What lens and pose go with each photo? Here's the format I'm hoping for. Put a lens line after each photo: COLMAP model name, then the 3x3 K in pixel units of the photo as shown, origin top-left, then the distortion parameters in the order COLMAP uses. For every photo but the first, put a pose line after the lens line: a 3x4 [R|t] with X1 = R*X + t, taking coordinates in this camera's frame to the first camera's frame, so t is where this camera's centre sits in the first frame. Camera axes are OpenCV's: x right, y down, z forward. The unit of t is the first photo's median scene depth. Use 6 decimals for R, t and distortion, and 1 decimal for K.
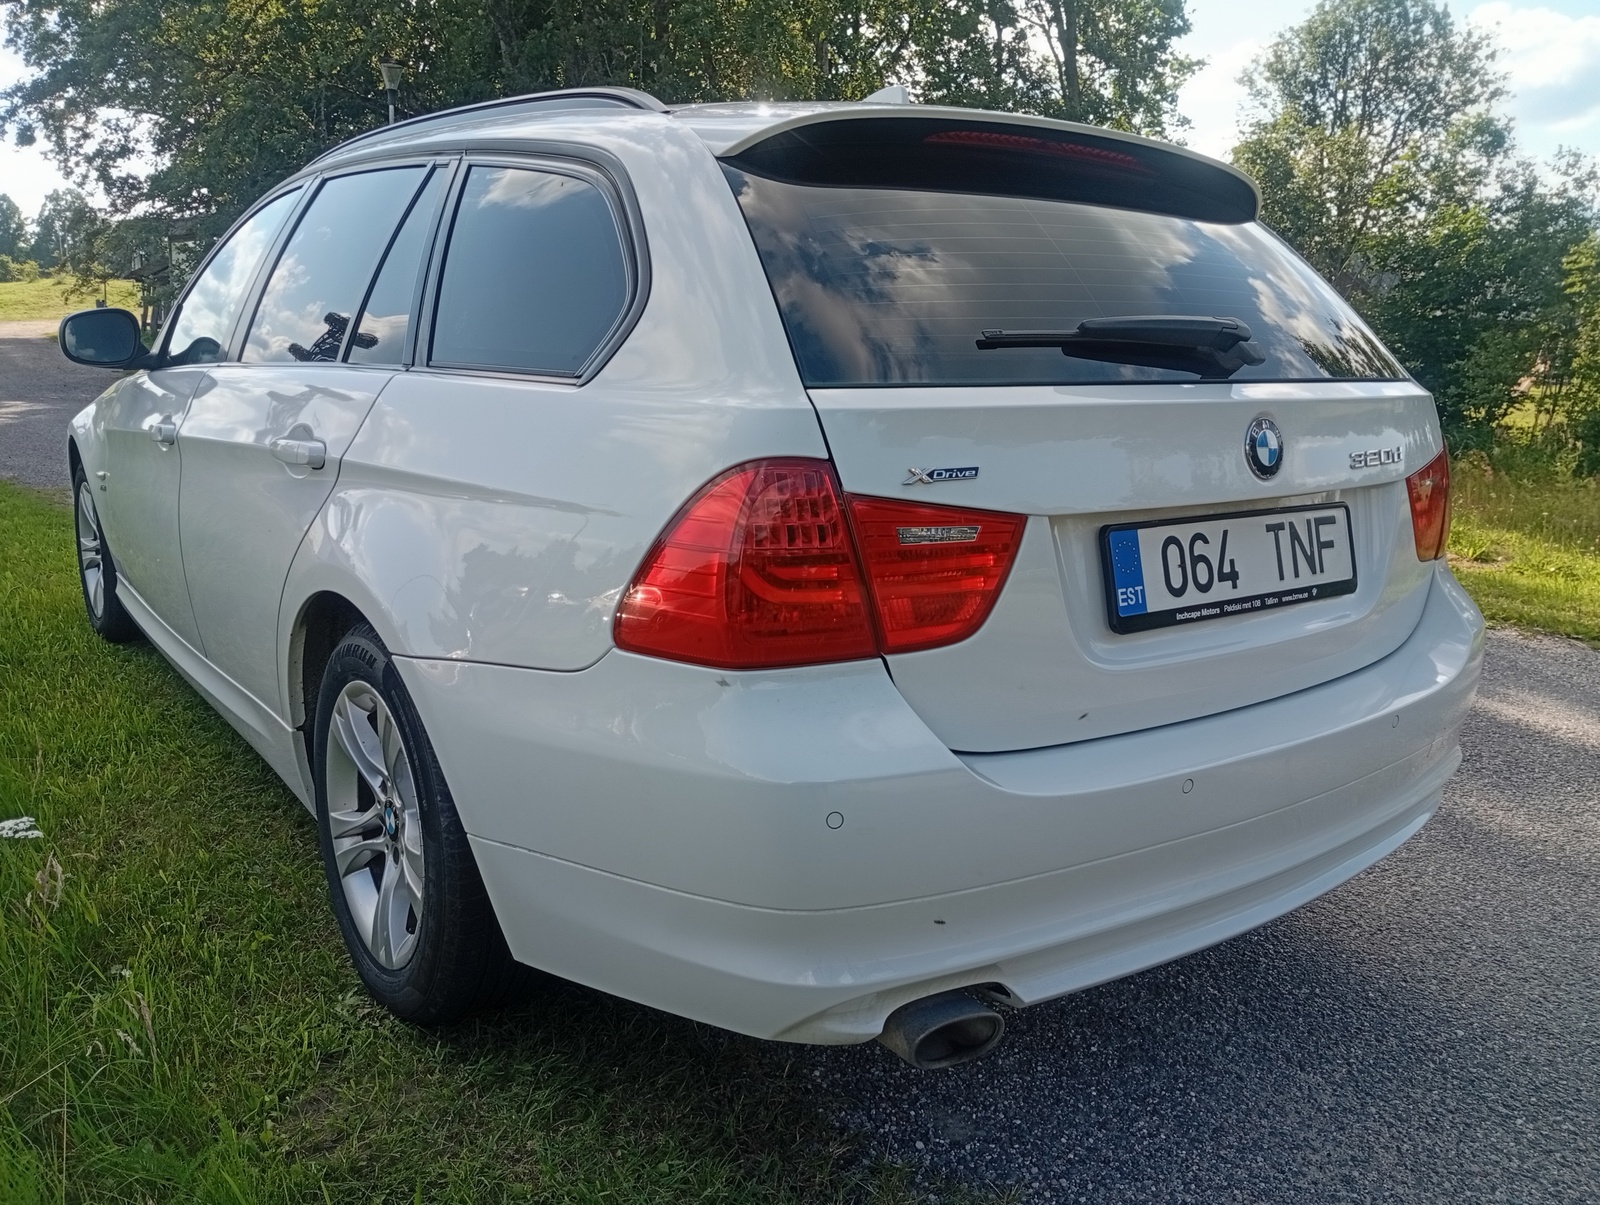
lens RADIAL K [[1240.4, 0, 795.0], [0, 1240.4, 596.5], [0, 0, 1]] dist [0.052194, -0.006816]
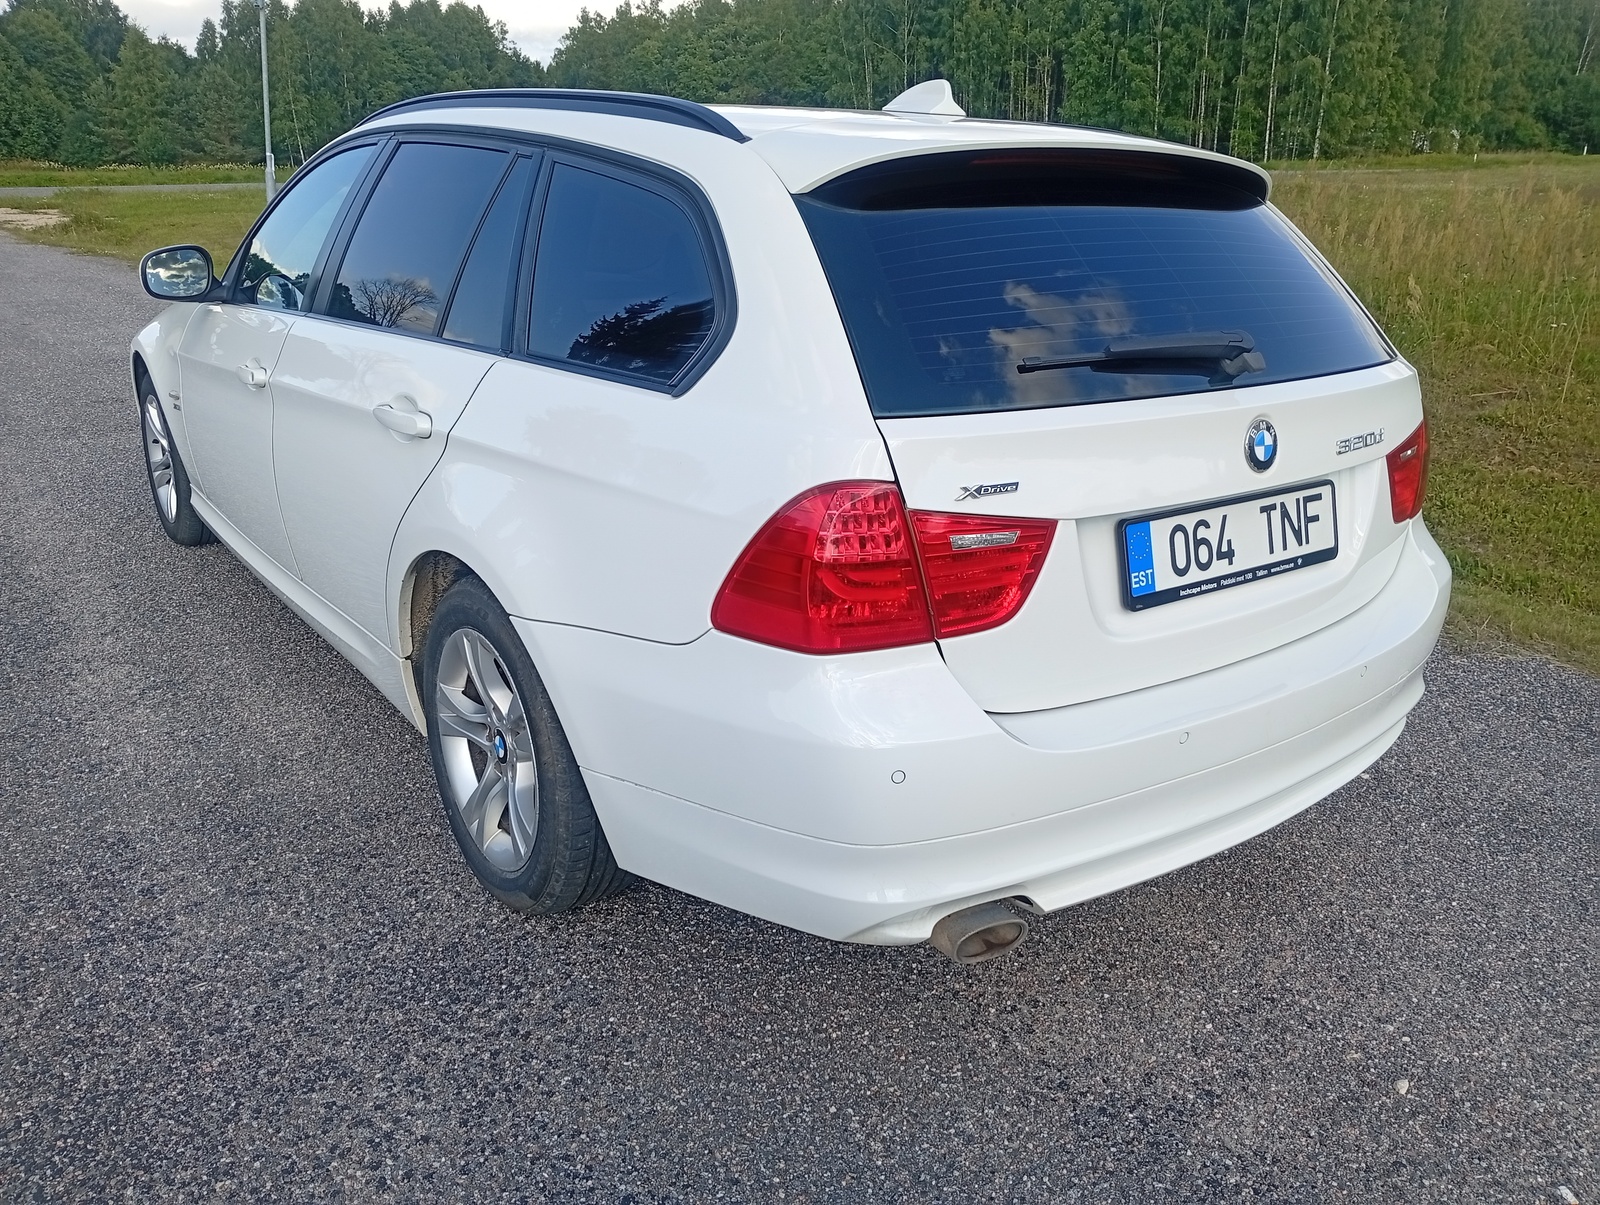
lens RADIAL K [[1240.4, 0, 805.2], [0, 1240.4, 606.9], [0, 0, 1]] dist [0.052194, -0.006816]
pose [[0.999994, 0.000517, 0.003291, -0.052972], [-0.000922, 0.992225, 0.124451, -0.116612], [-0.003201, -0.124454, 0.992220, -0.172369]]
